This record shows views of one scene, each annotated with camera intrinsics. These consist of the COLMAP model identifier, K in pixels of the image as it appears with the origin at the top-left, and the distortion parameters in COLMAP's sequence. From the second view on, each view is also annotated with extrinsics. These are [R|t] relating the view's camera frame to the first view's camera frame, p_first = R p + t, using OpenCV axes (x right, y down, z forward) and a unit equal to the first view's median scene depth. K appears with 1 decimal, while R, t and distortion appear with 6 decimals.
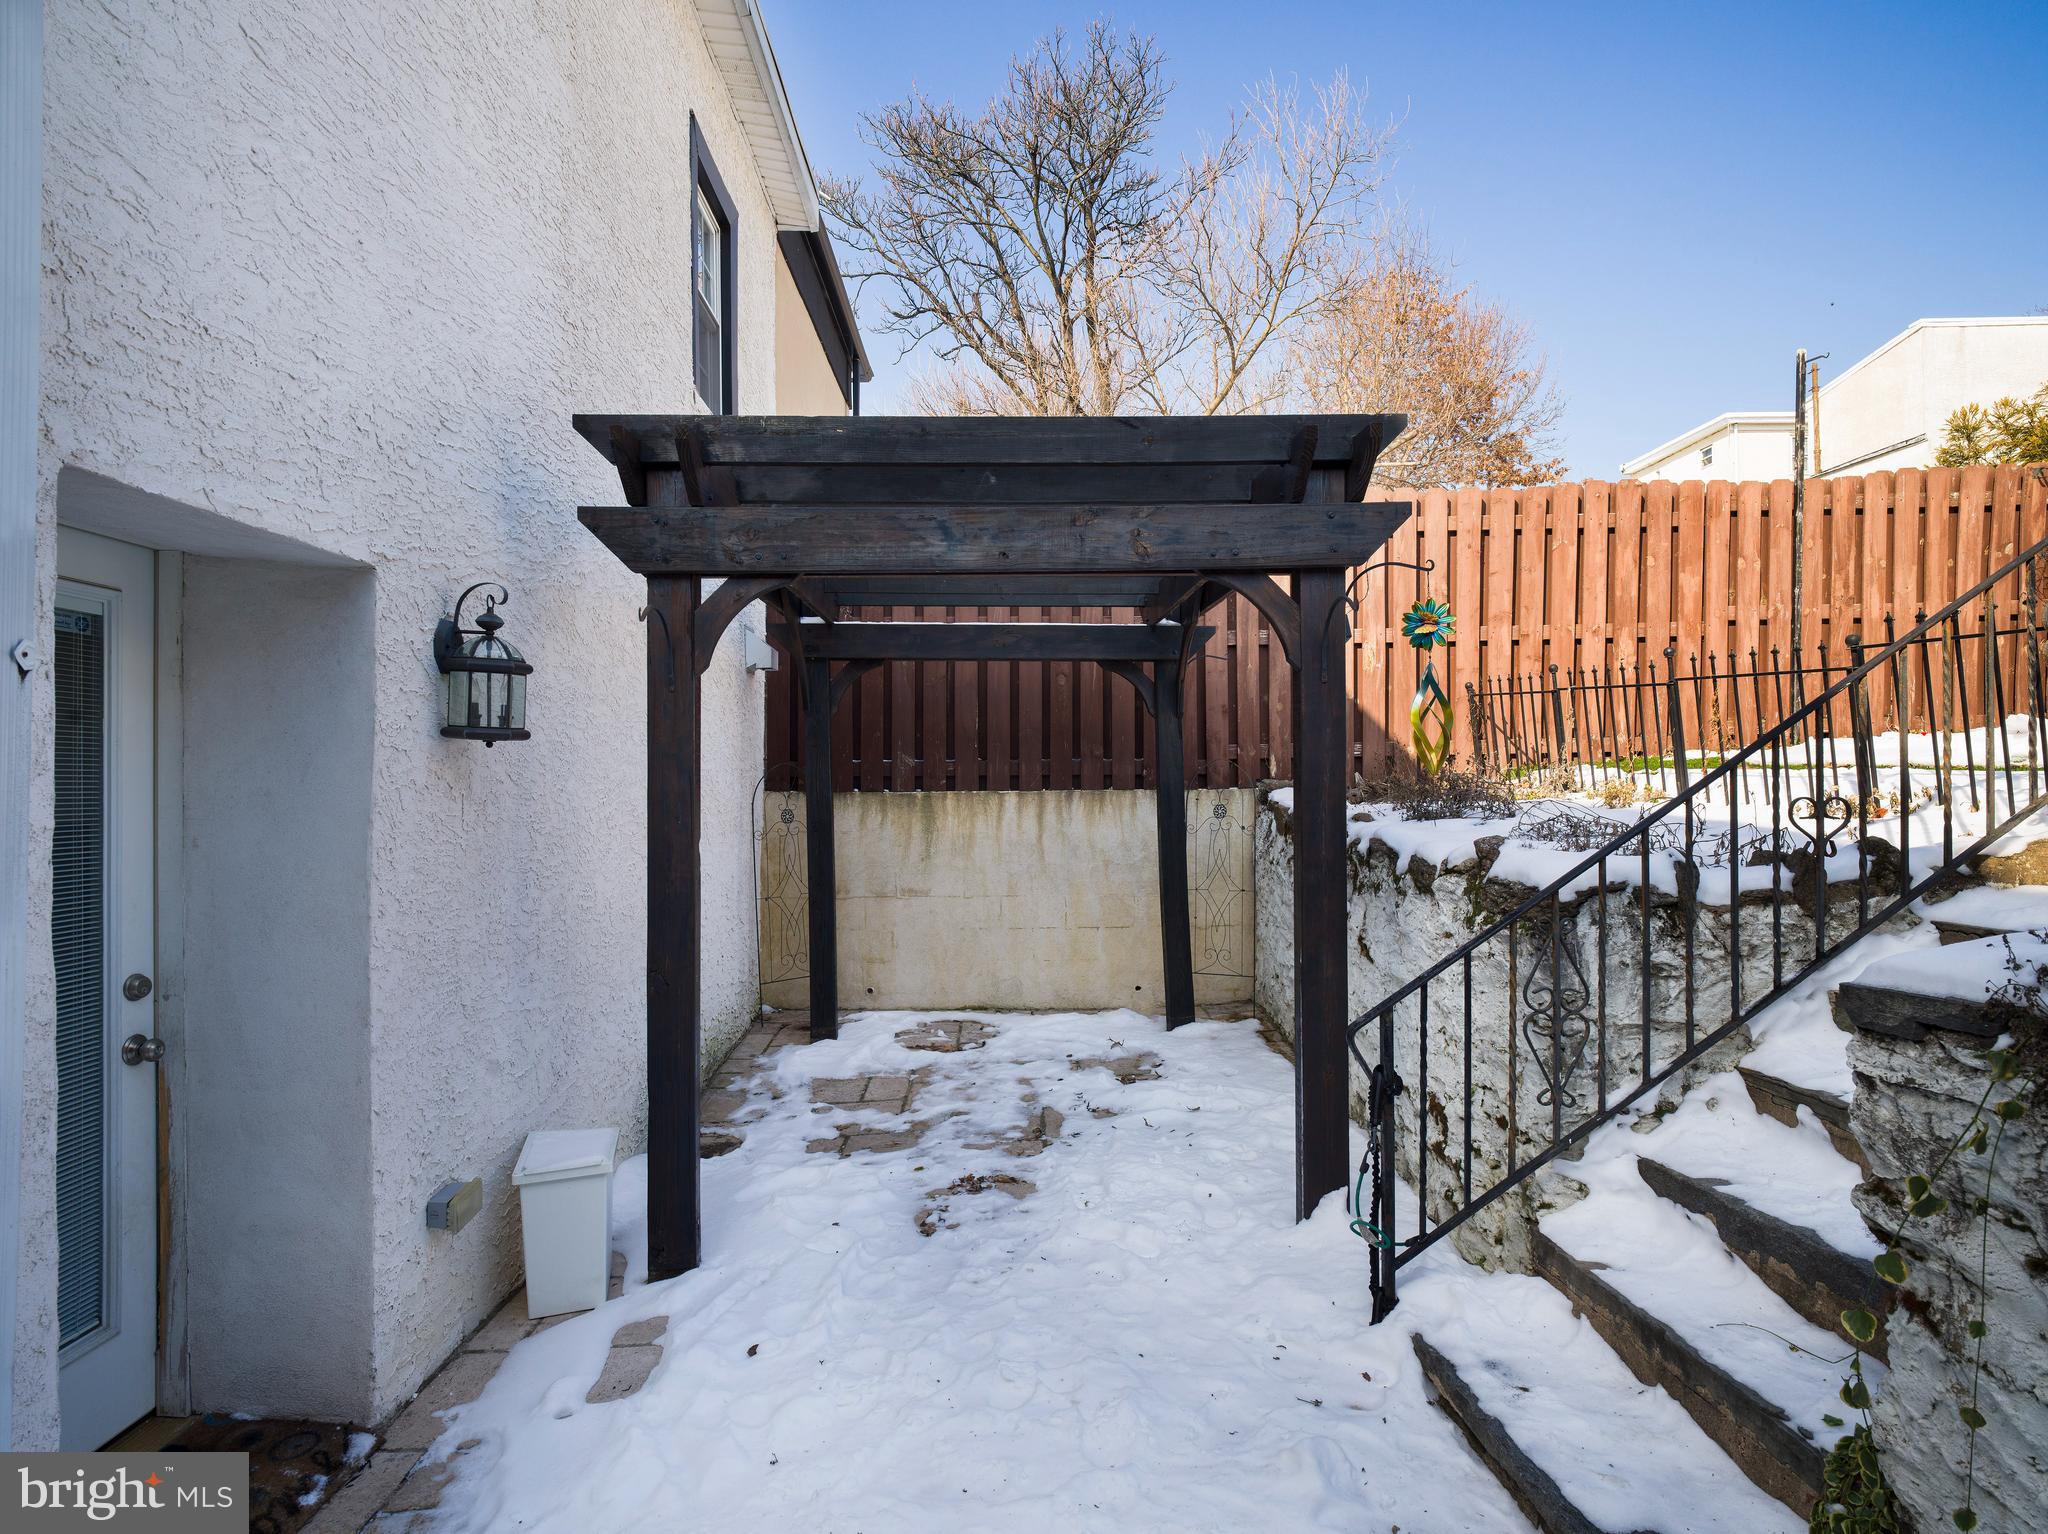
lens RADIAL K [[1004.6, 0, 966.9], [0, 1004.6, 738.0], [0, 0, 1]] dist [-0.000285, -0.009178]
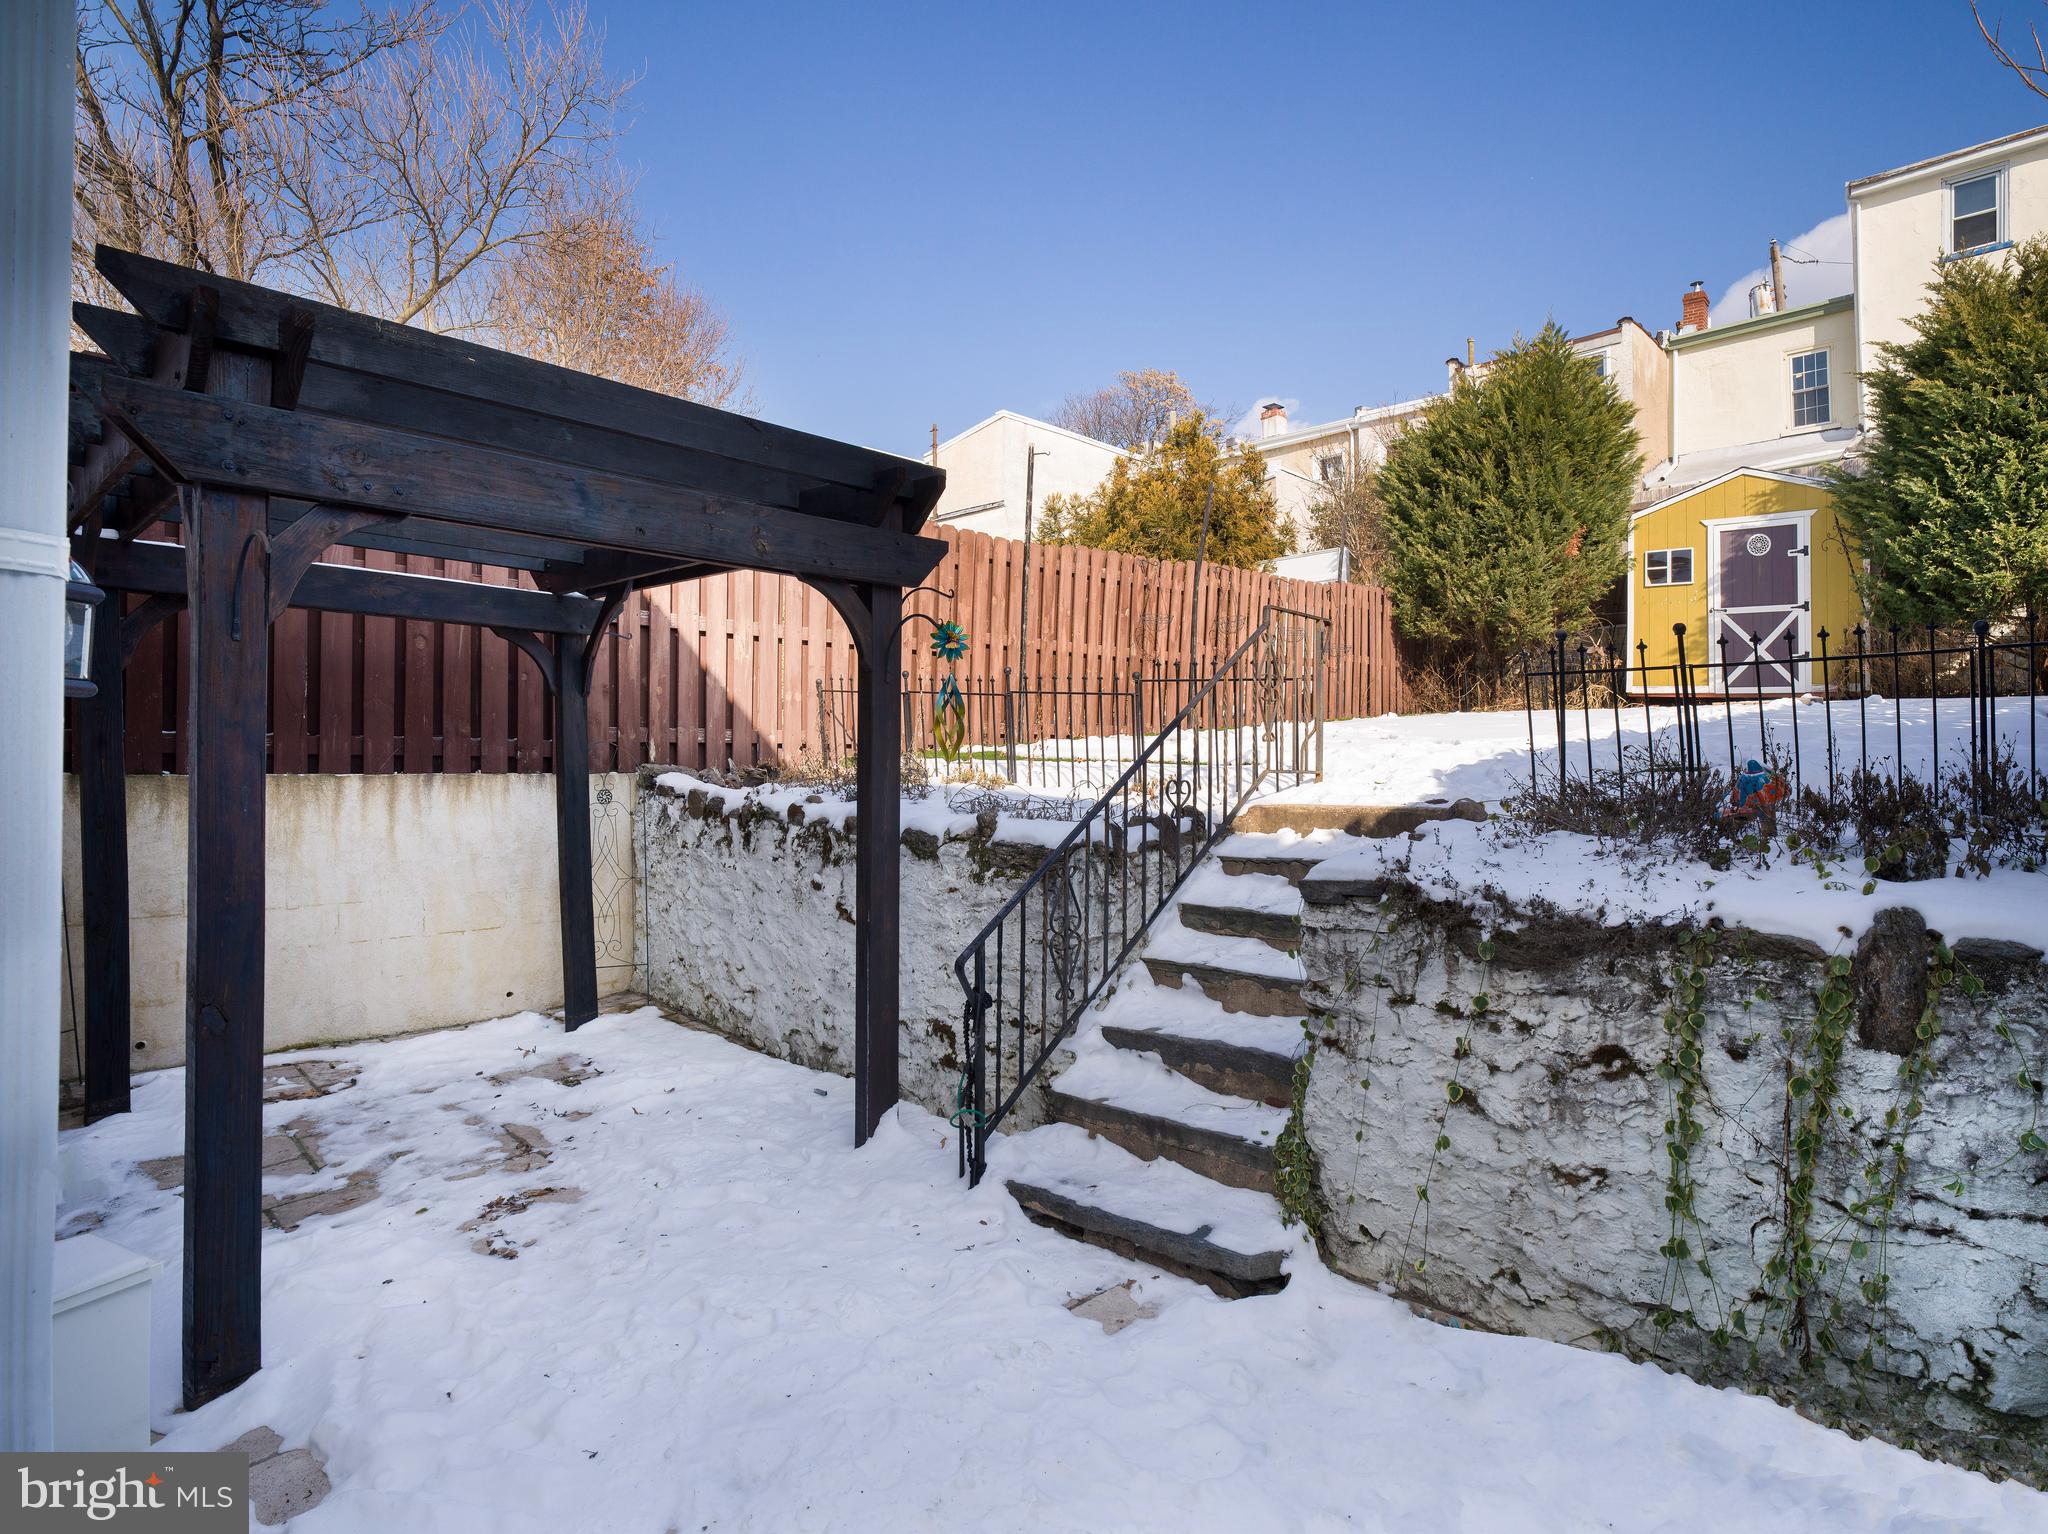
lens RADIAL K [[1096.7, 0, 1034.7], [0, 1096.7, 724.2], [0, 0, 1]] dist [-0.032721, -0.002199]
pose [[0.681486, 0.037845, 0.730852, -0.332301], [-0.040894, 0.999071, -0.013602, 0.002382], [-0.730687, -0.020618, 0.682401, -0.003775]]
